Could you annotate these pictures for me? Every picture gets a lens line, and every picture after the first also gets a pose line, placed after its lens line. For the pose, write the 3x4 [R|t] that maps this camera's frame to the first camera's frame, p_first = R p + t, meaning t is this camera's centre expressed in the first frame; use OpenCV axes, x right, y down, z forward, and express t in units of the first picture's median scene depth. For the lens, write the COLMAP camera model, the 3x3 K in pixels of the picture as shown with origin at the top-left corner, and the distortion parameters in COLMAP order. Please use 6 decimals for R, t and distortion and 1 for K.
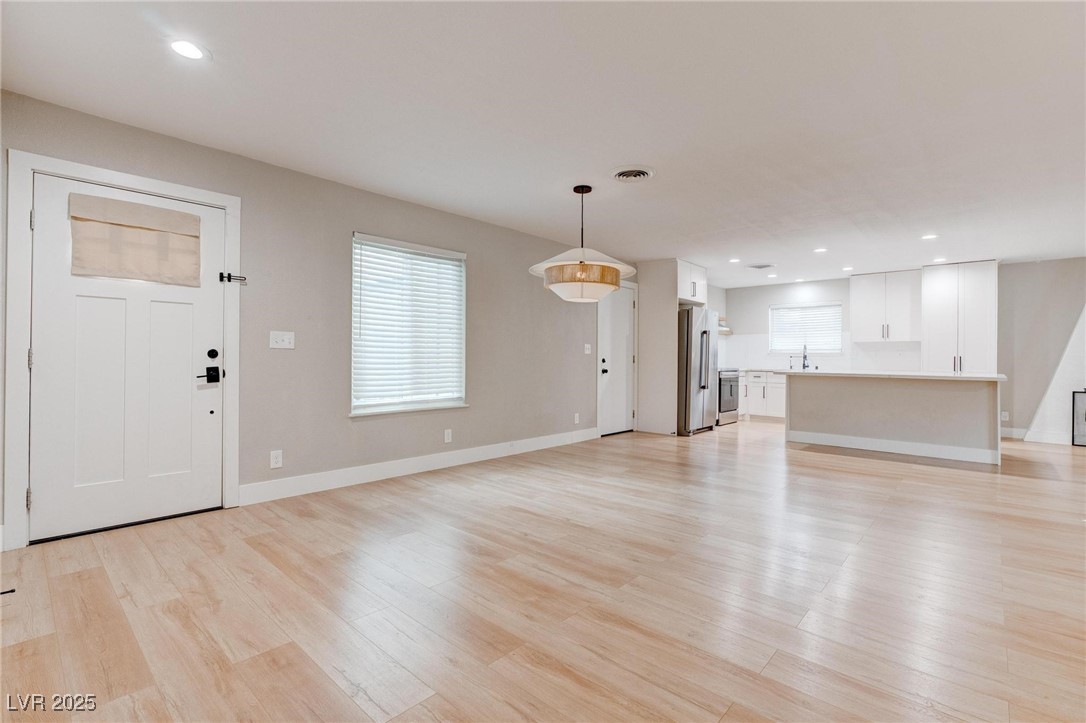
lens RADIAL K [[496.4, 0, 538.4], [0, 496.4, 353.2], [0, 0, 1]] dist [-0.023411, 0.007768]
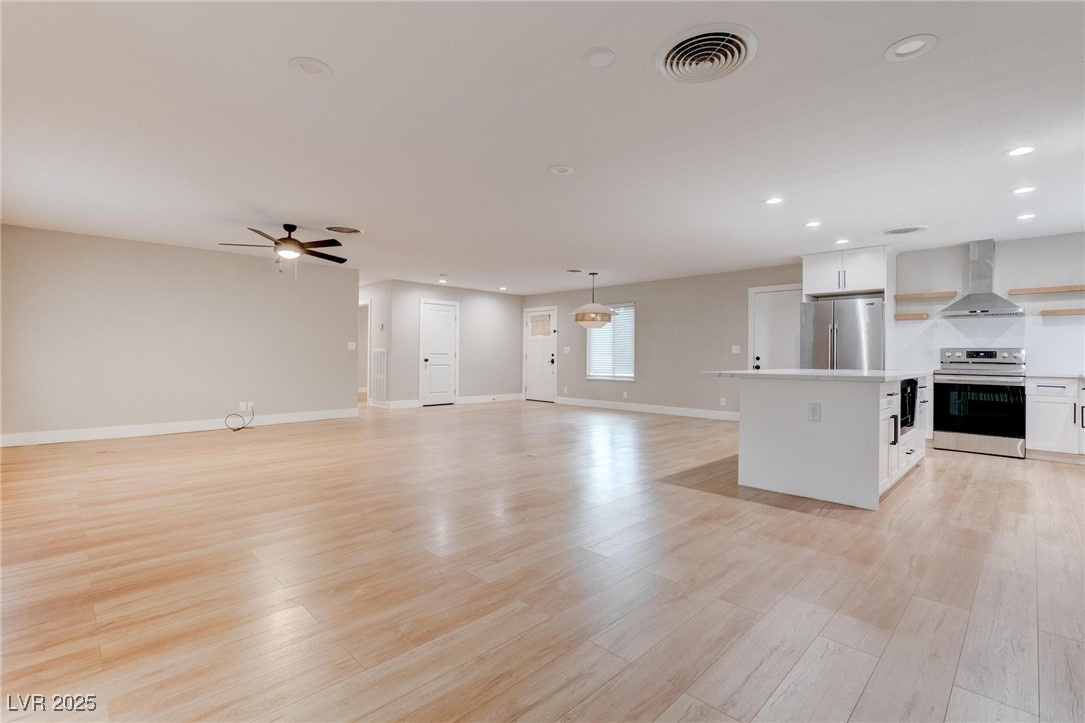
lens RADIAL K [[495.9, 0, 535.5], [0, 495.9, 350.6], [0, 0, 1]] dist [-0.023411, 0.007768]
pose [[-0.058164, -0.020463, -0.998097, 1.806816], [0.001012, 0.999788, -0.020557, 0.026794], [0.998307, -0.002206, -0.058131, 0.731845]]
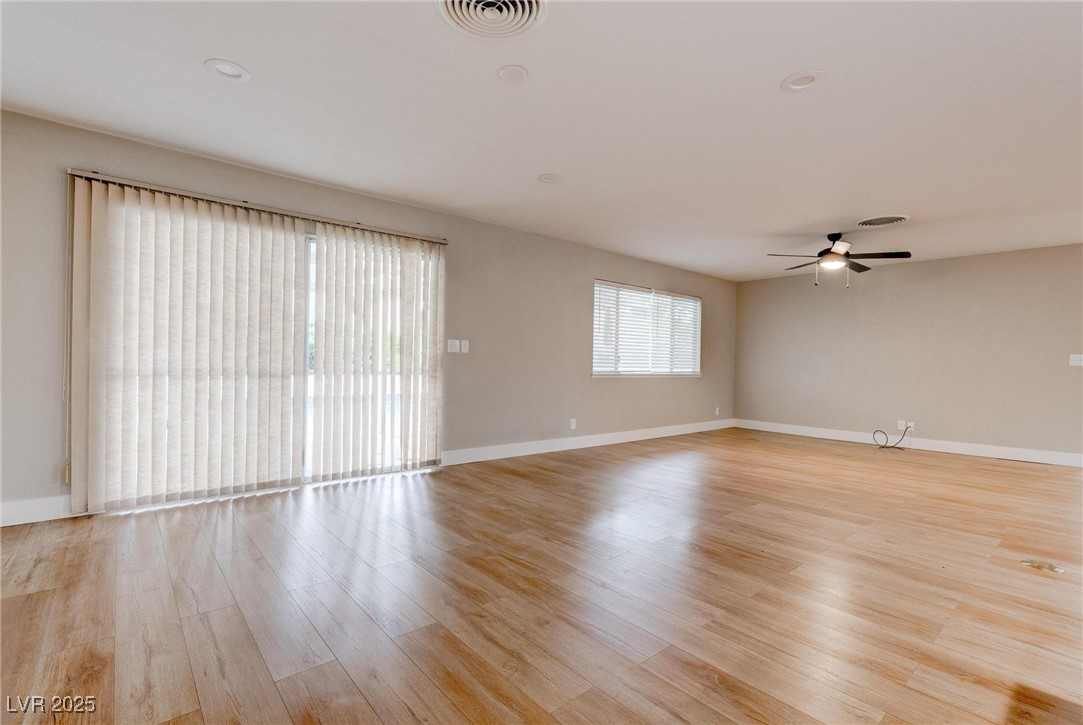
lens RADIAL K [[495.0, 0, 538.6], [0, 495.0, 363.9], [0, 0, 1]] dist [-0.023411, 0.007768]
pose [[-0.991381, -0.031796, 0.127096, 1.234529], [-0.032483, 0.999467, -0.003337, 0.026742], [-0.126922, -0.007437, -0.991885, 1.252187]]
